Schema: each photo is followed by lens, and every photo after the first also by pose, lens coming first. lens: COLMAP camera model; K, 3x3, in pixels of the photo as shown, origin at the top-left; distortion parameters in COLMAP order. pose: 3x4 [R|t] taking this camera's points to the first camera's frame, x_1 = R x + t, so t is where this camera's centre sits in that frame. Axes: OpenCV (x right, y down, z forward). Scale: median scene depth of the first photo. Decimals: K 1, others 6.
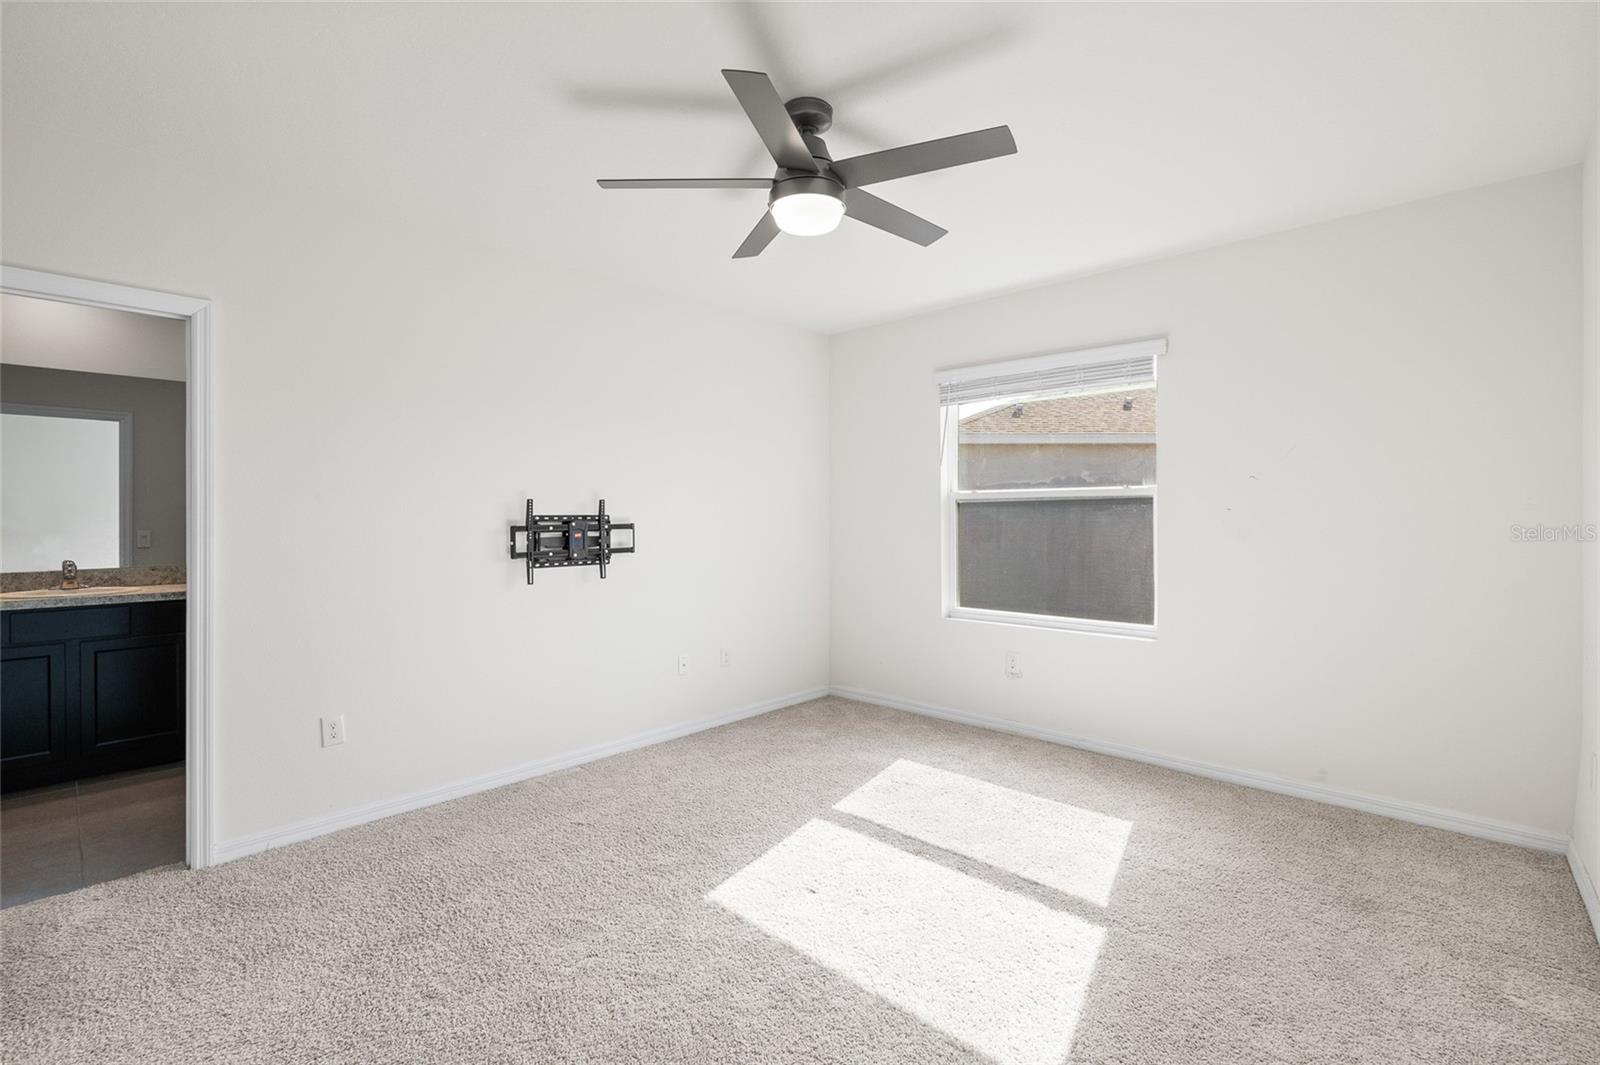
lens RADIAL K [[723.7, 0, 807.8], [0, 723.7, 527.4], [0, 0, 1]] dist [-0.005932, -0.000599]
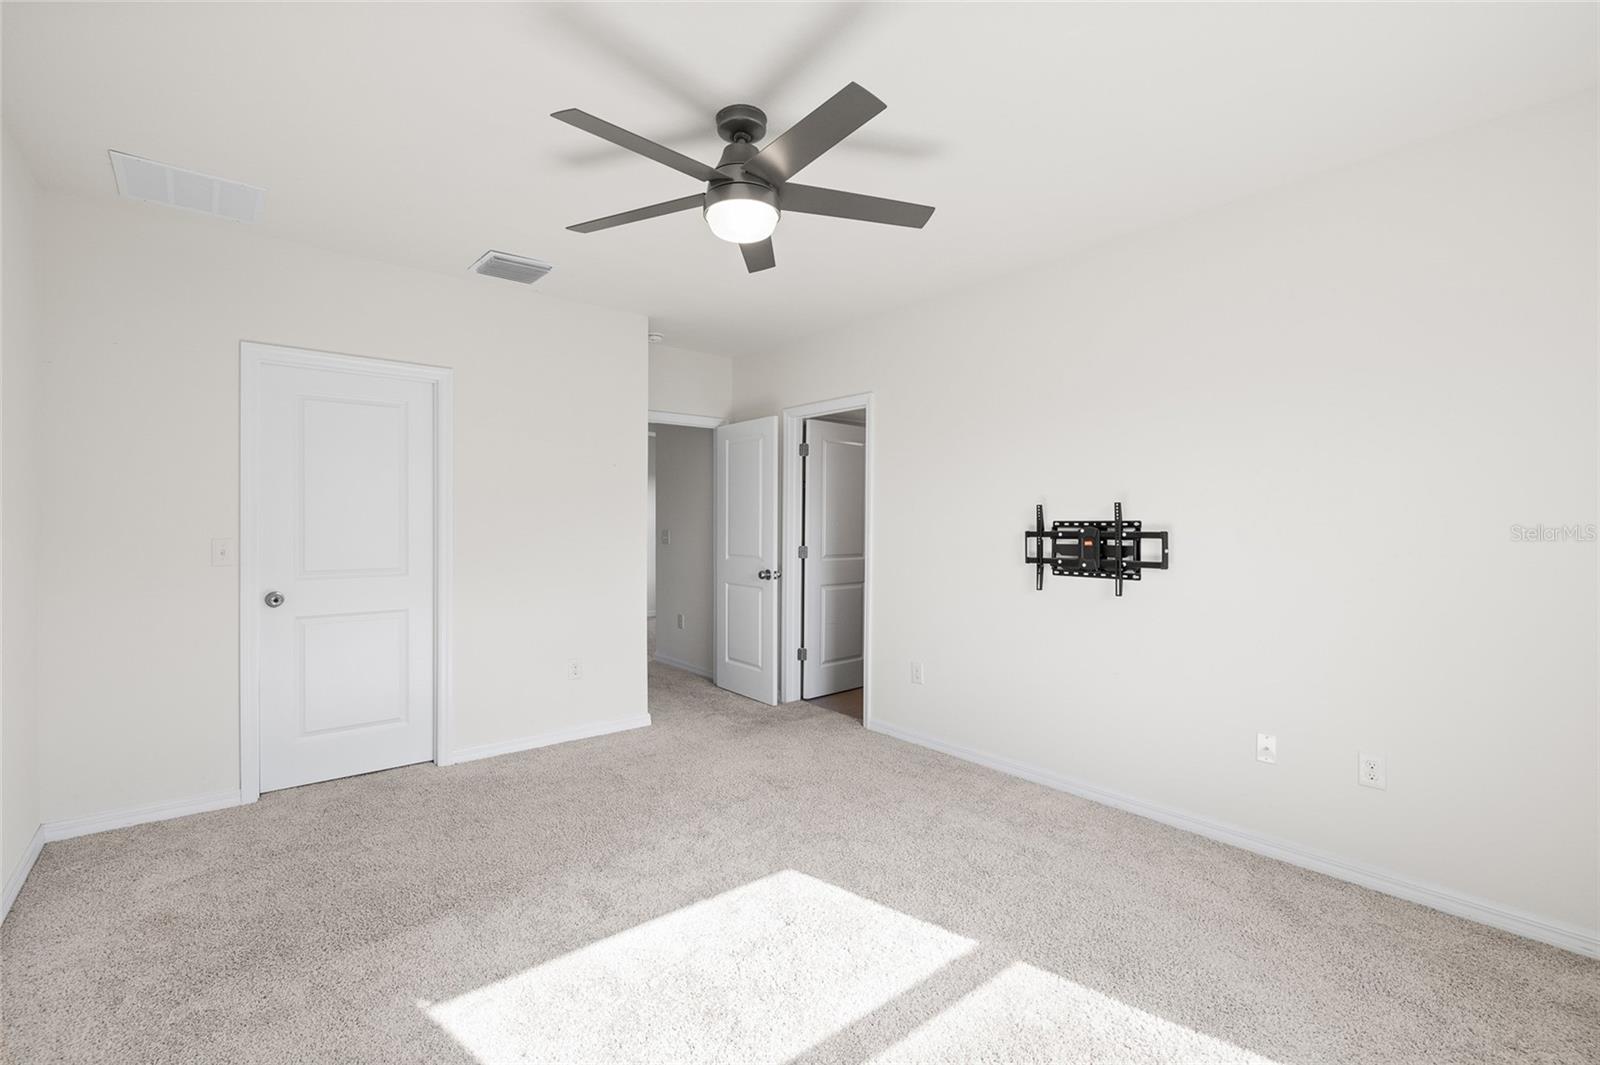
lens RADIAL K [[723.7, 0, 803.0], [0, 723.7, 530.7], [0, 0, 1]] dist [-0.005932, -0.000599]
pose [[-0.130521, 0.016424, -0.991310, 0.605607], [-0.014111, 0.999731, 0.018421, -0.015876], [0.991345, 0.016392, -0.130254, 0.750422]]
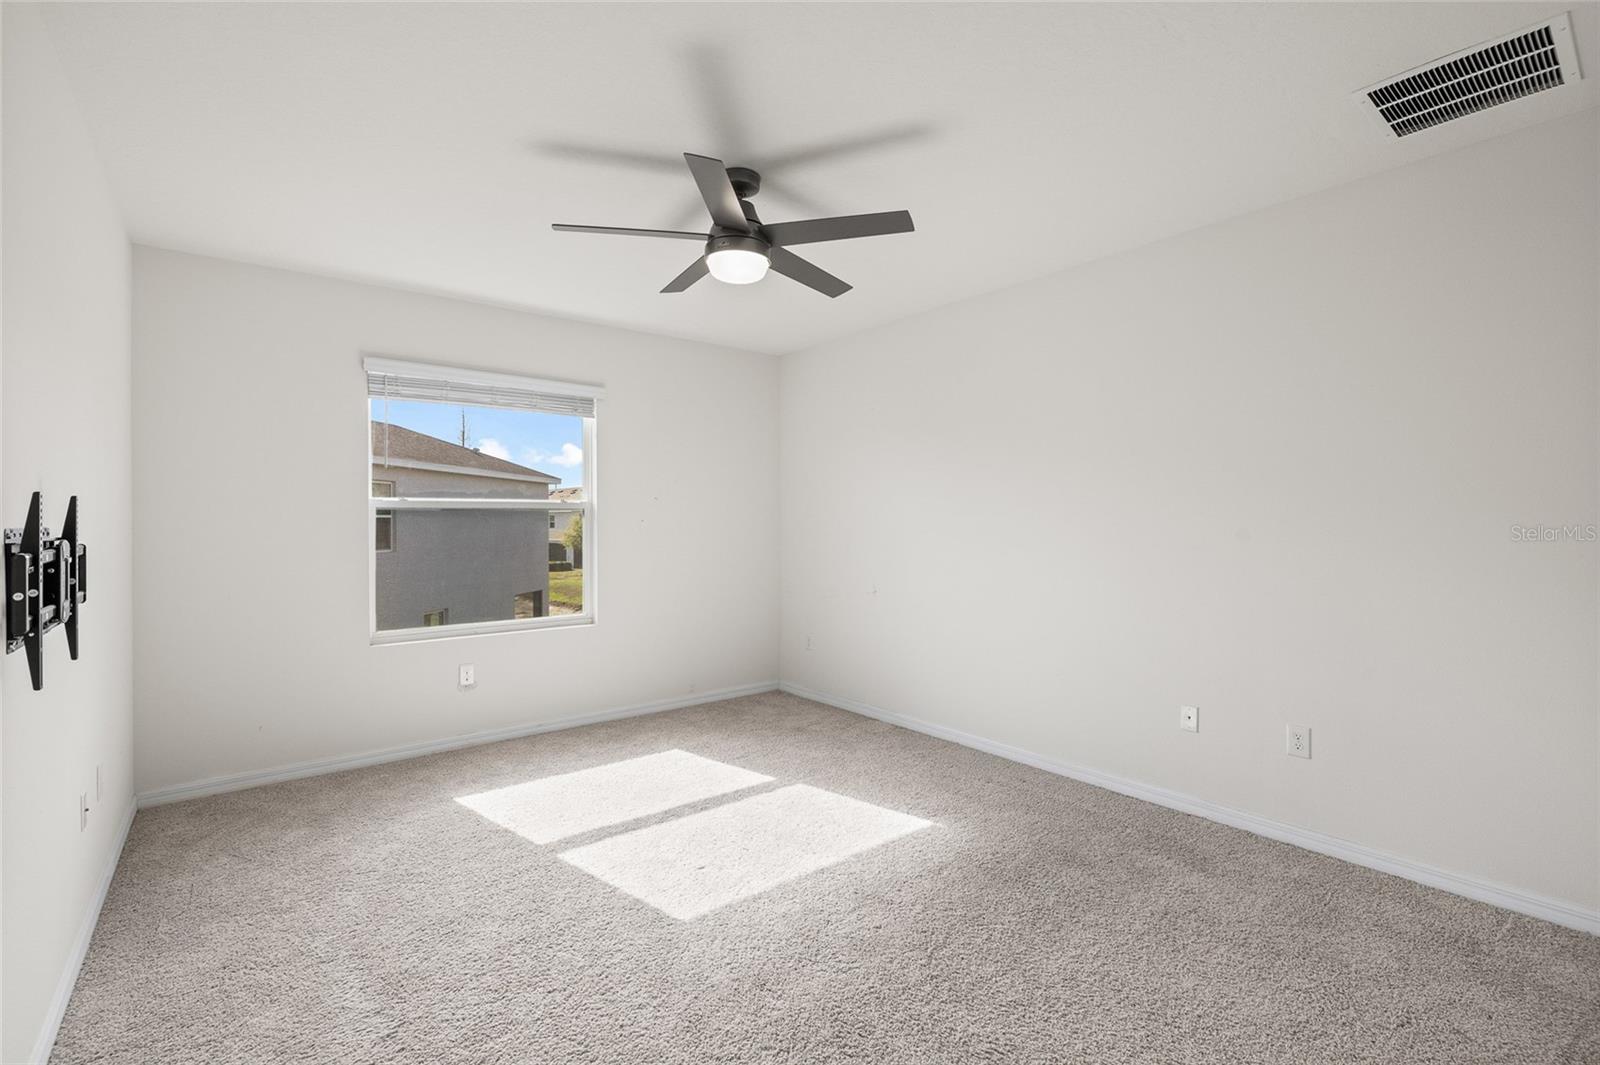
lens RADIAL K [[723.7, 0, 805.5], [0, 723.7, 519.7], [0, 0, 1]] dist [-0.005932, -0.000599]
pose [[0.143377, -0.002140, 0.989666, -0.695934], [0.016499, 0.999864, -0.000228, -0.018365], [-0.989531, 0.016361, 0.143393, 0.439516]]
